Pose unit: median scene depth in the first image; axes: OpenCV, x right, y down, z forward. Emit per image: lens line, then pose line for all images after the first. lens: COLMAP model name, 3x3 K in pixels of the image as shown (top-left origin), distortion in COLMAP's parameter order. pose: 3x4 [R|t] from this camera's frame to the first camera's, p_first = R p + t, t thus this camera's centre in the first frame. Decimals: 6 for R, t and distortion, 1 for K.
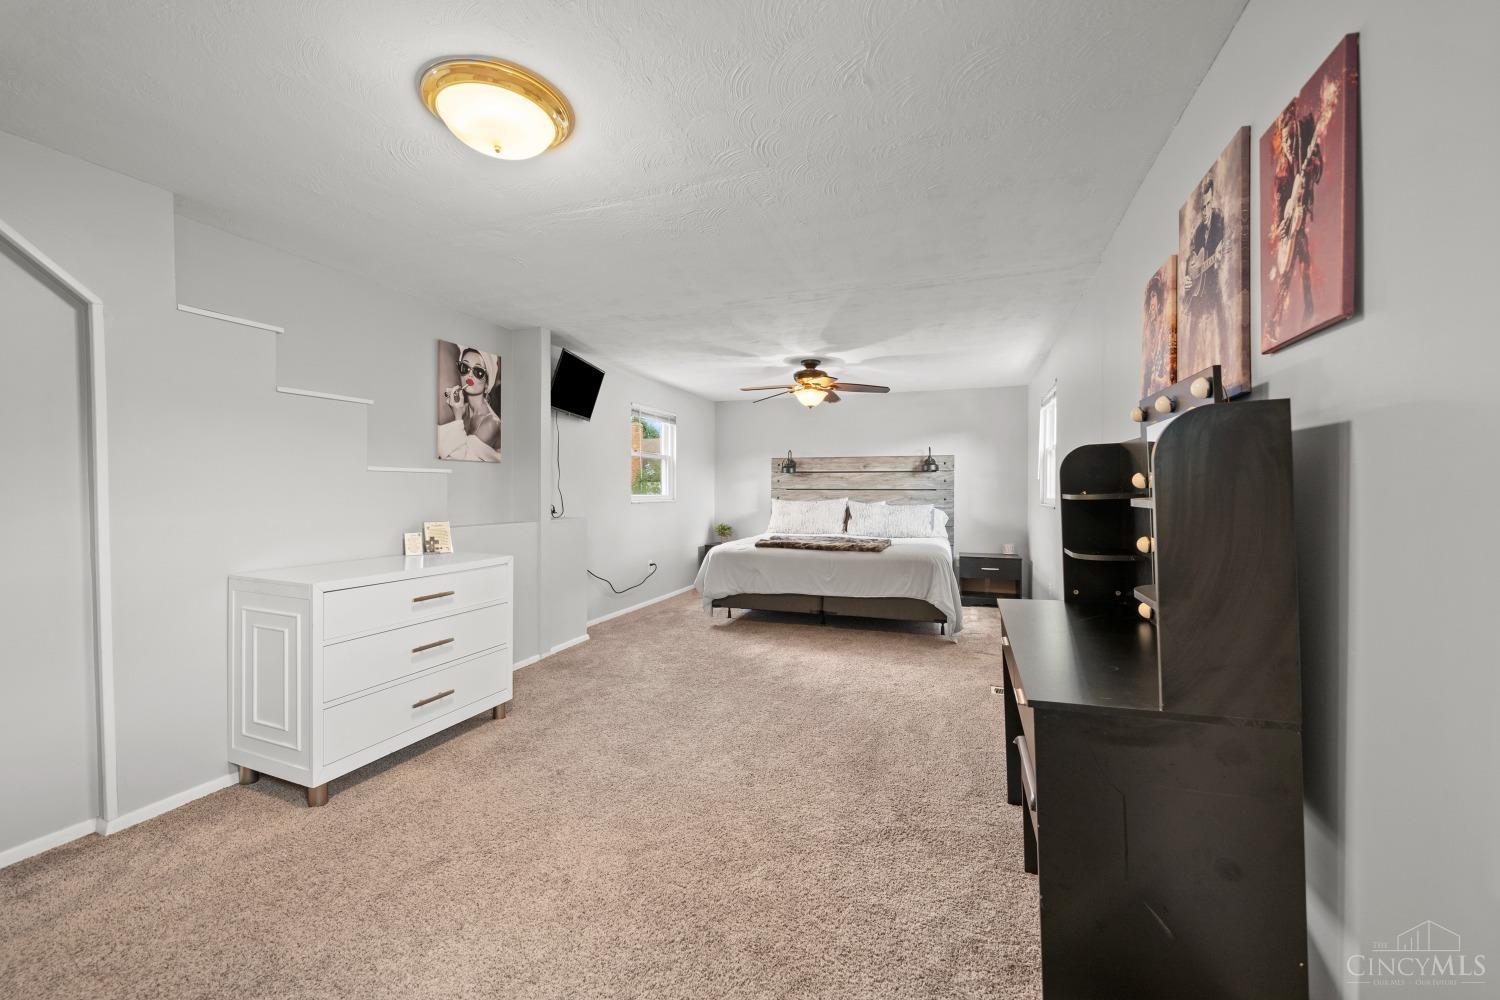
lens RADIAL K [[574.8, 0, 745.1], [0, 574.8, 477.8], [0, 0, 1]] dist [-0.001051, 0.000045]
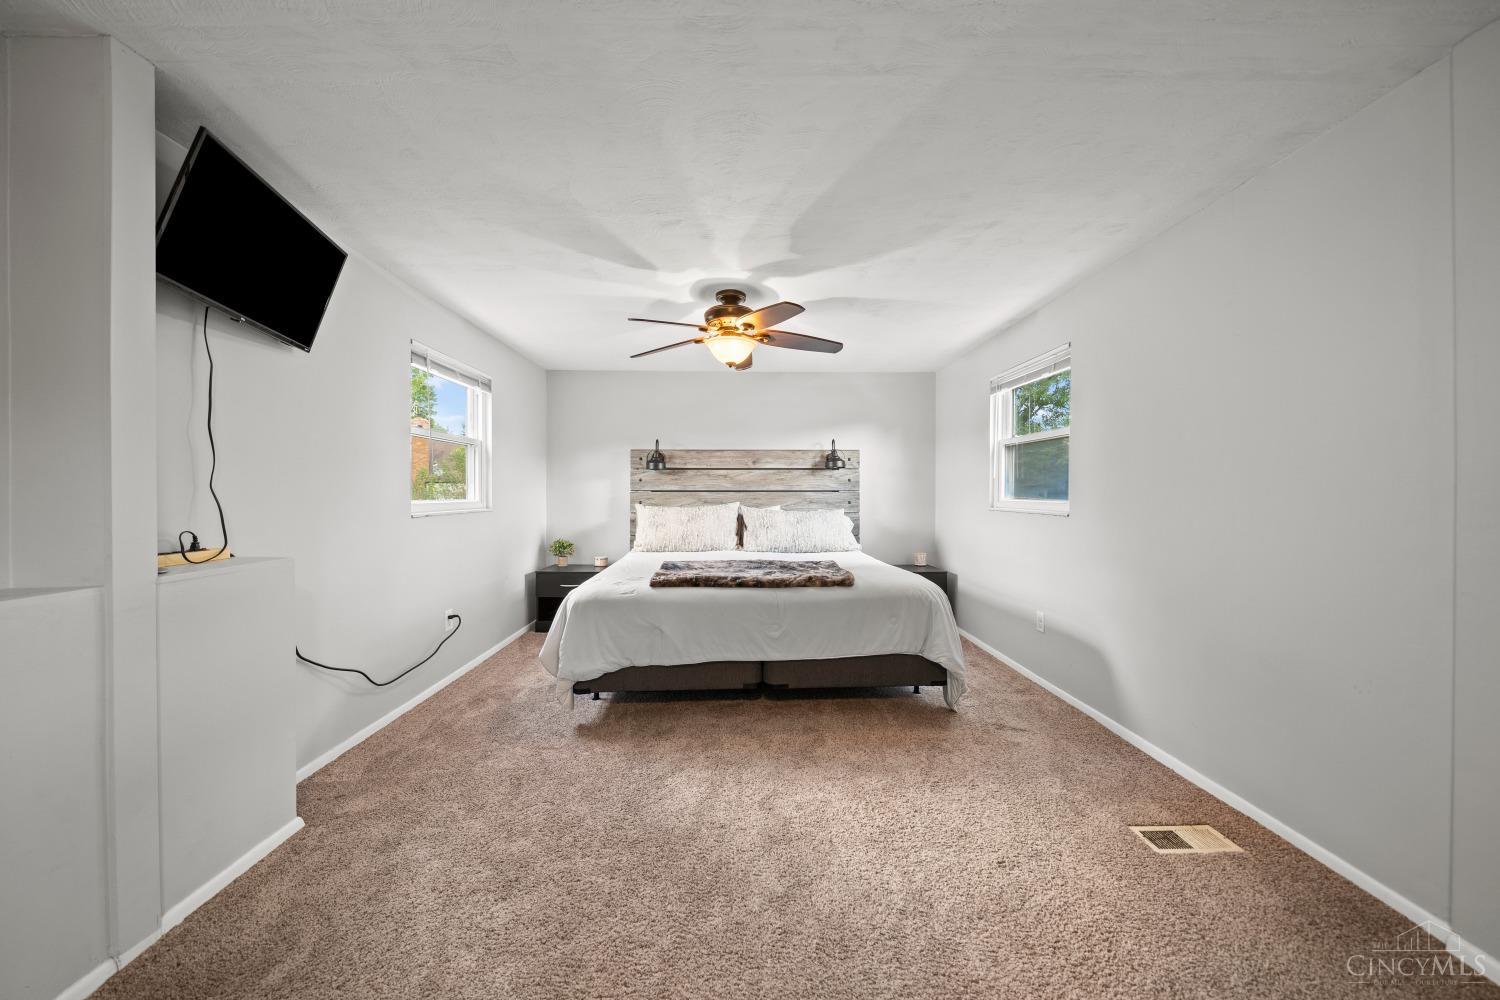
lens RADIAL K [[522.6, 0, 747.0], [0, 522.6, 487.2], [0, 0, 1]] dist [-0.004120, -0.000133]
pose [[0.931406, -0.001390, 0.363978, -0.074541], [-0.003282, 0.999920, 0.012217, 0.007086], [-0.363966, -0.012574, 0.931327, 0.387618]]
